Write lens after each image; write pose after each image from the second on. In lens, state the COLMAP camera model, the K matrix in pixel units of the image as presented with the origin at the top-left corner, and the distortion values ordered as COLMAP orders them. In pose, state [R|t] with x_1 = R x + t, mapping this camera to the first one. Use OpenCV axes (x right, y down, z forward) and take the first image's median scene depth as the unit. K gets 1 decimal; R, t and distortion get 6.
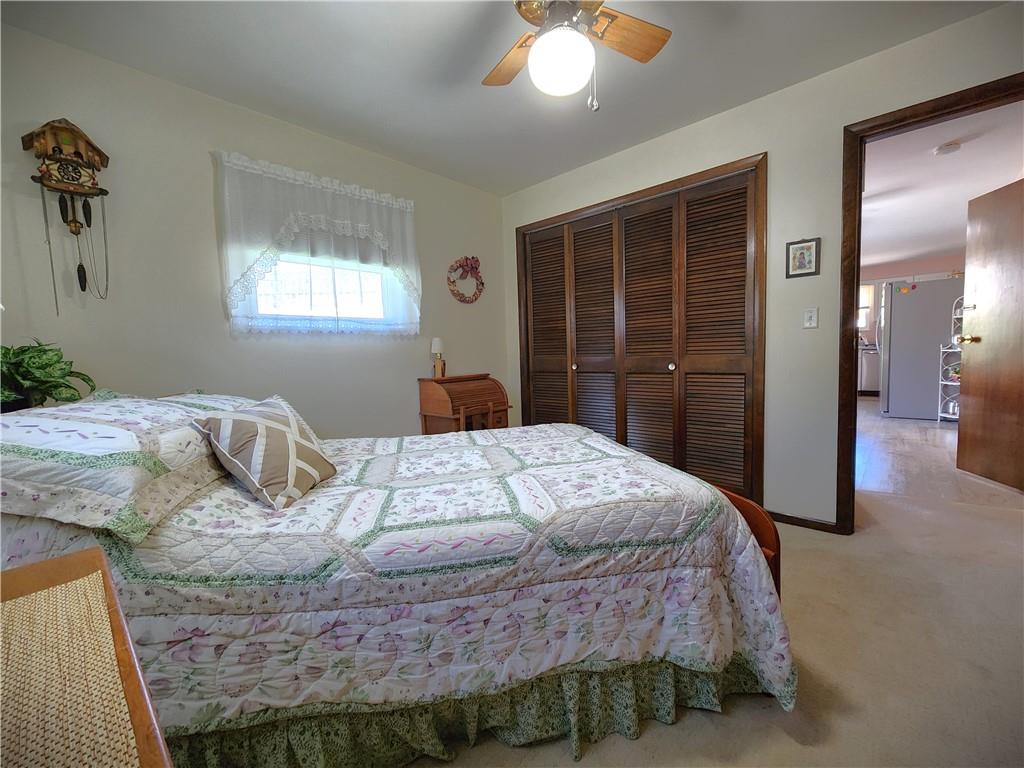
lens RADIAL K [[414.4, 0, 512.0], [0, 414.4, 384.0], [0, 0, 1]] dist [0.001764, 0.000107]
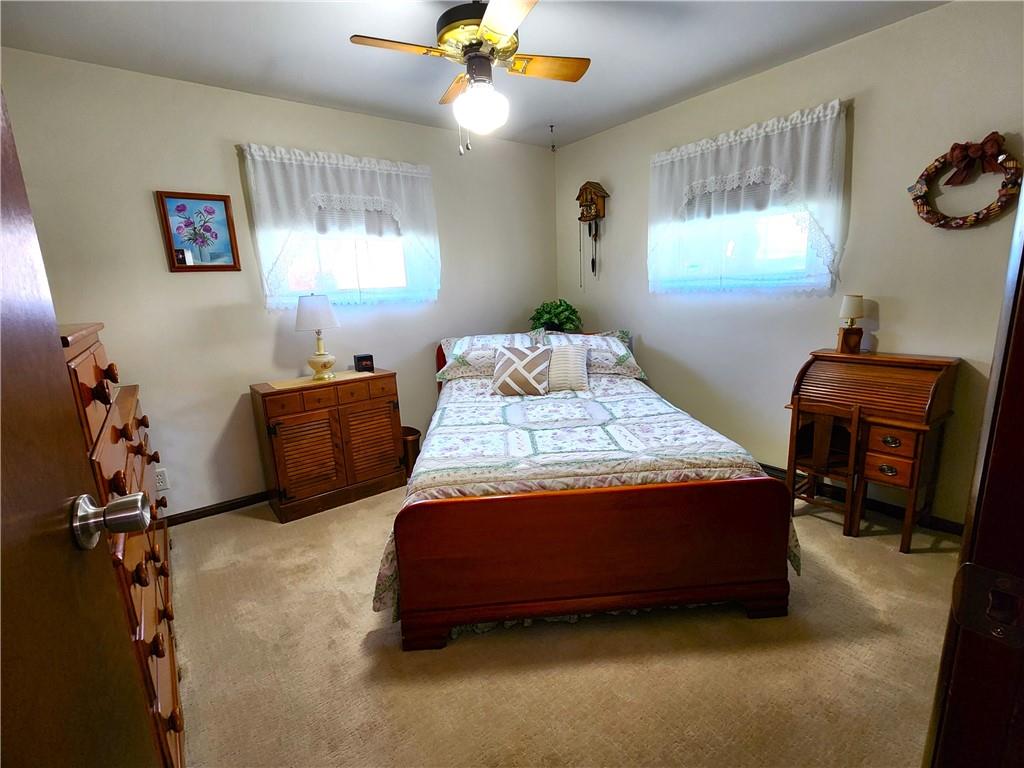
lens RADIAL K [[458.5, 0, 512.0], [0, 458.5, 384.0], [0, 0, 1]] dist [-0.000049, -0.000096]
pose [[-0.148360, 0.245554, -0.957963, 1.133463], [-0.031714, 0.967003, 0.252783, -0.243815], [0.988425, 0.067884, -0.135677, 0.941567]]
